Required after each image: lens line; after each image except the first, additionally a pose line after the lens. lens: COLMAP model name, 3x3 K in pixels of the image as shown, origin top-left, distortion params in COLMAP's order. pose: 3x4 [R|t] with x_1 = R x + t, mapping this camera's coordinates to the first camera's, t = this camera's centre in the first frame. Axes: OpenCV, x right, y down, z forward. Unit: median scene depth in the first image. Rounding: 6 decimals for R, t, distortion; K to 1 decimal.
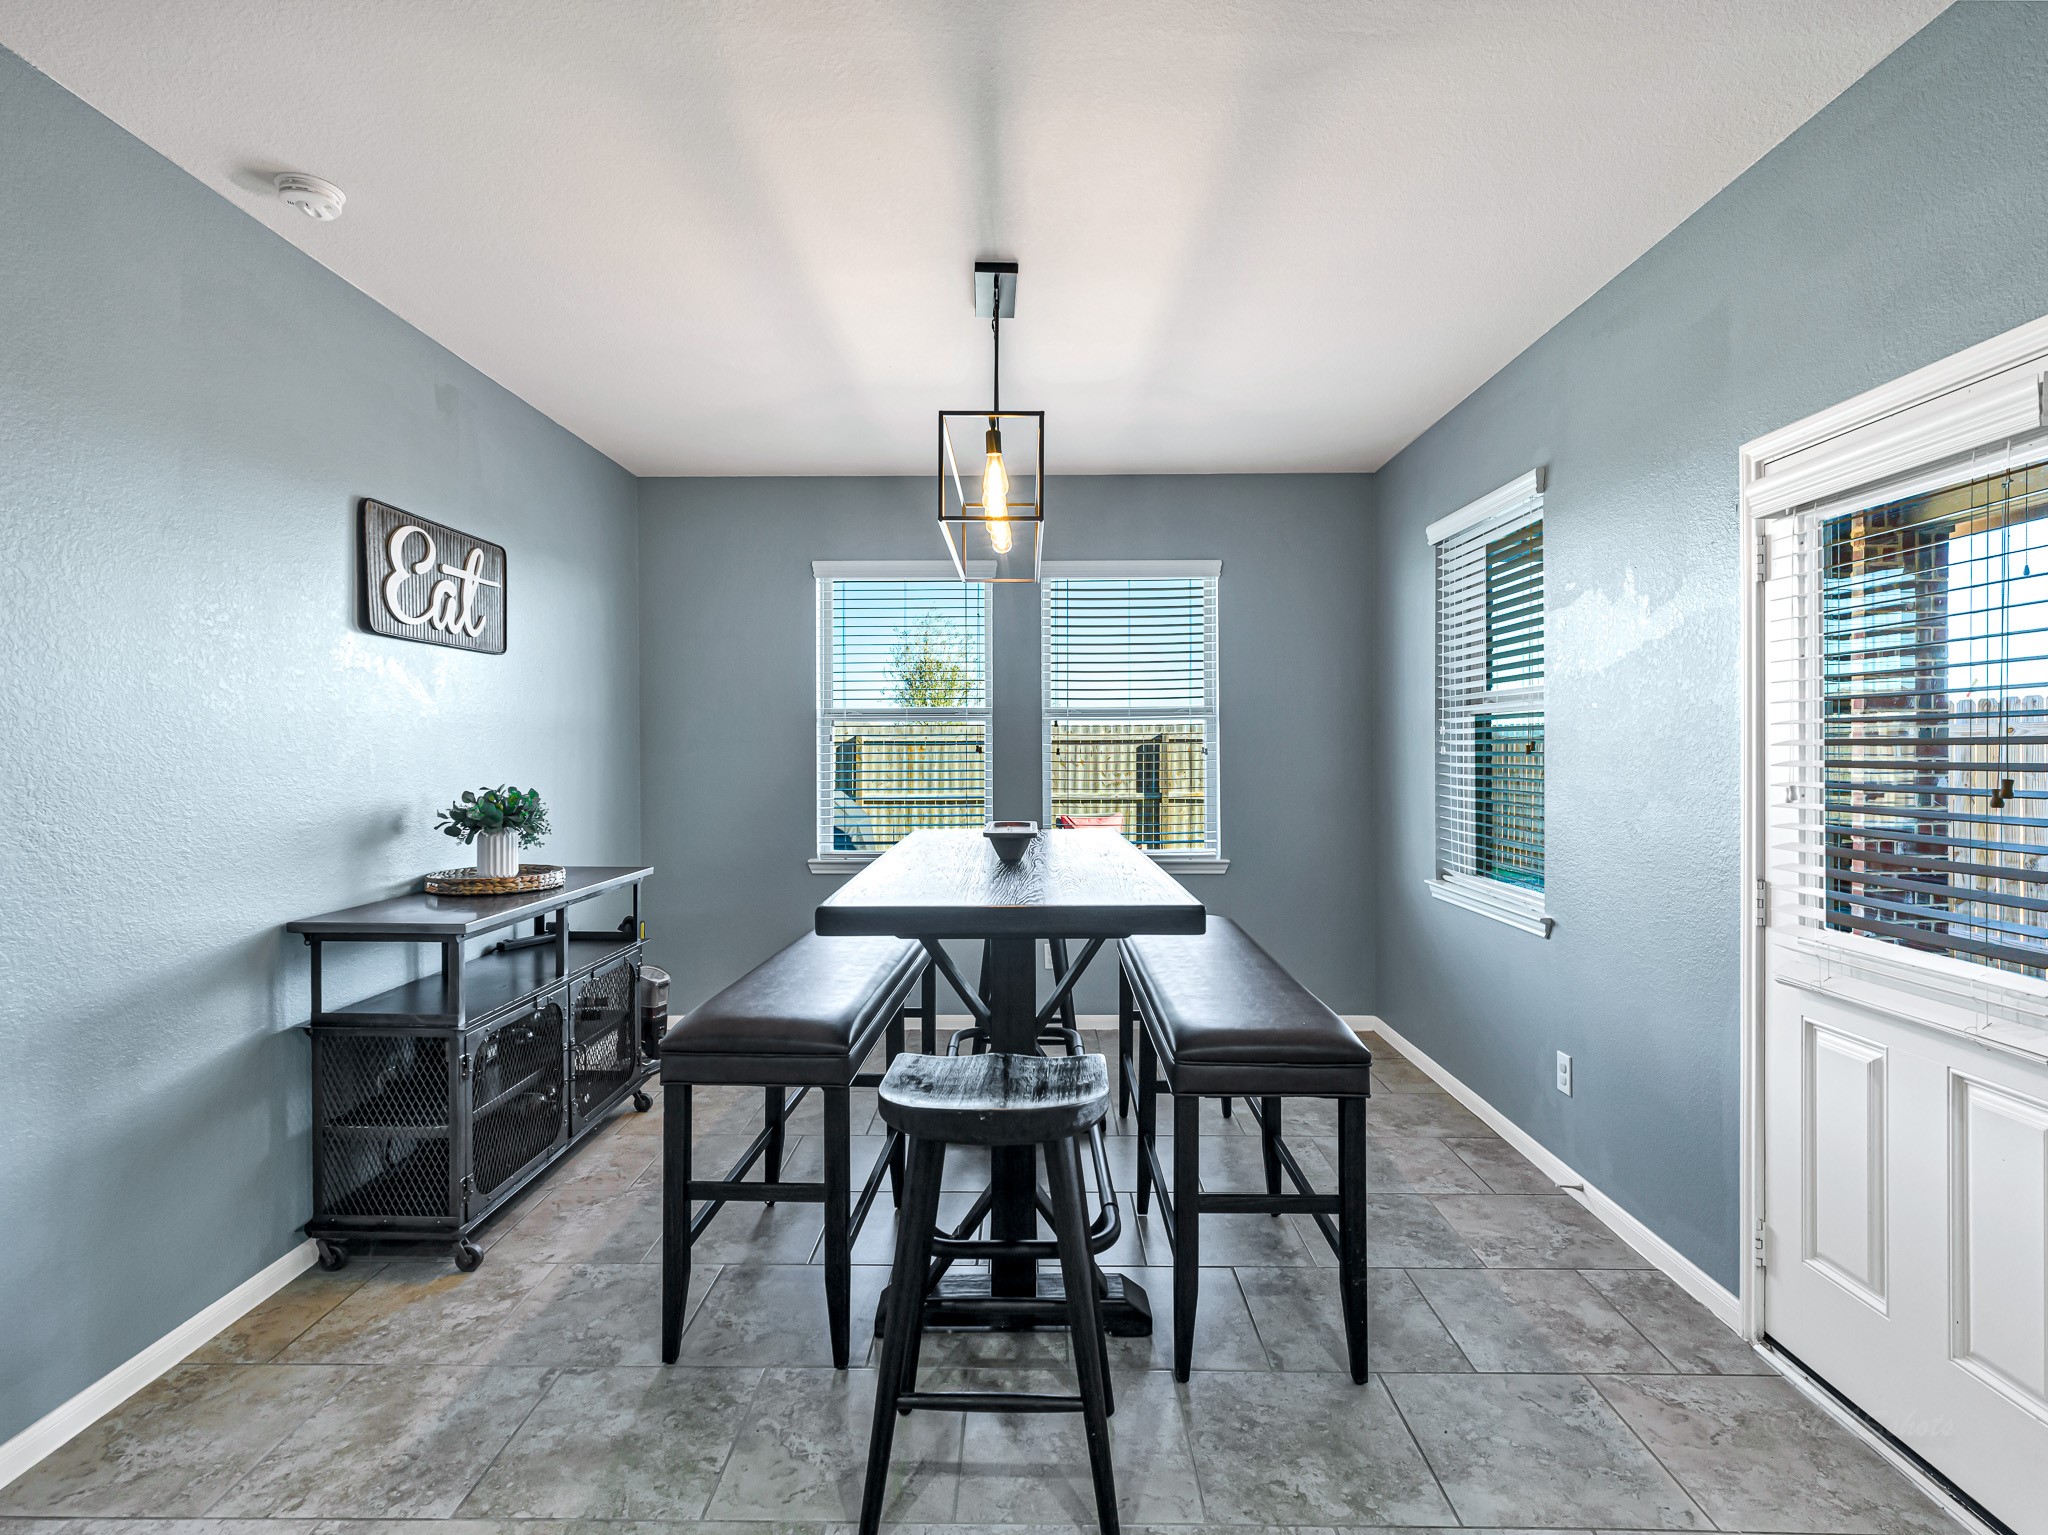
lens RADIAL K [[1029.5, 0, 1019.0], [0, 1029.5, 760.5], [0, 0, 1]] dist [0.000065, 0.000405]
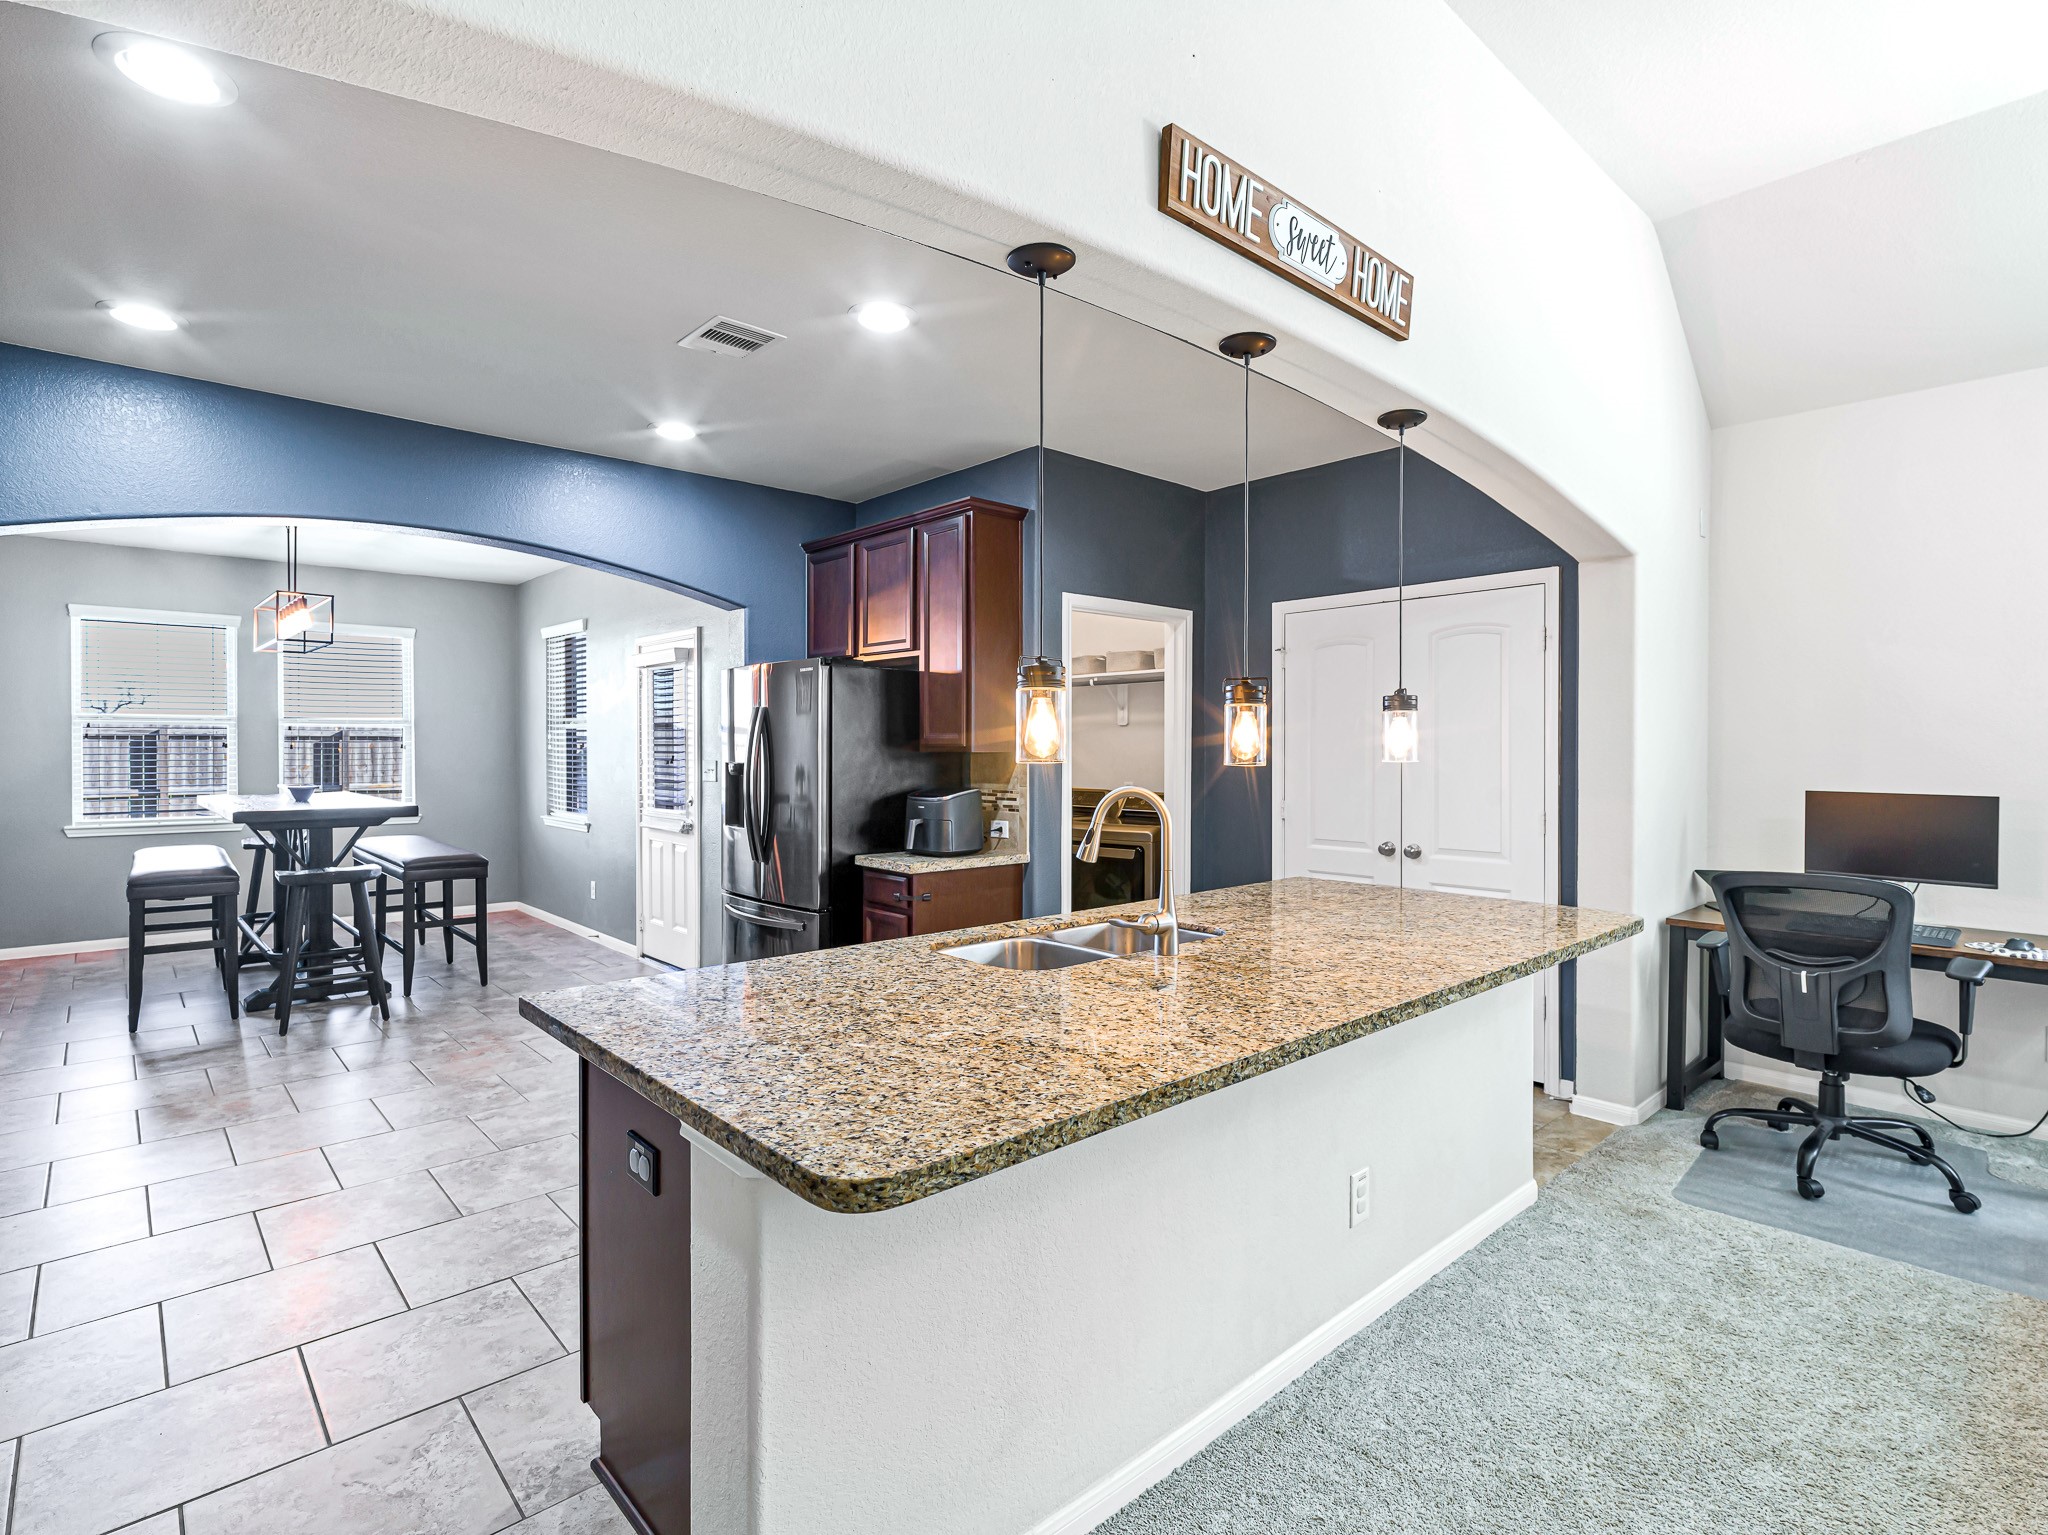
lens RADIAL K [[1029.5, 0, 1019.0], [0, 1029.5, 760.5], [0, 0, 1]] dist [0.000065, 0.000405]
pose [[0.740328, -0.005072, 0.672227, -0.335655], [0.003574, 0.999987, 0.003608, 0.015997], [-0.672236, -0.000268, 0.740337, -1.468781]]
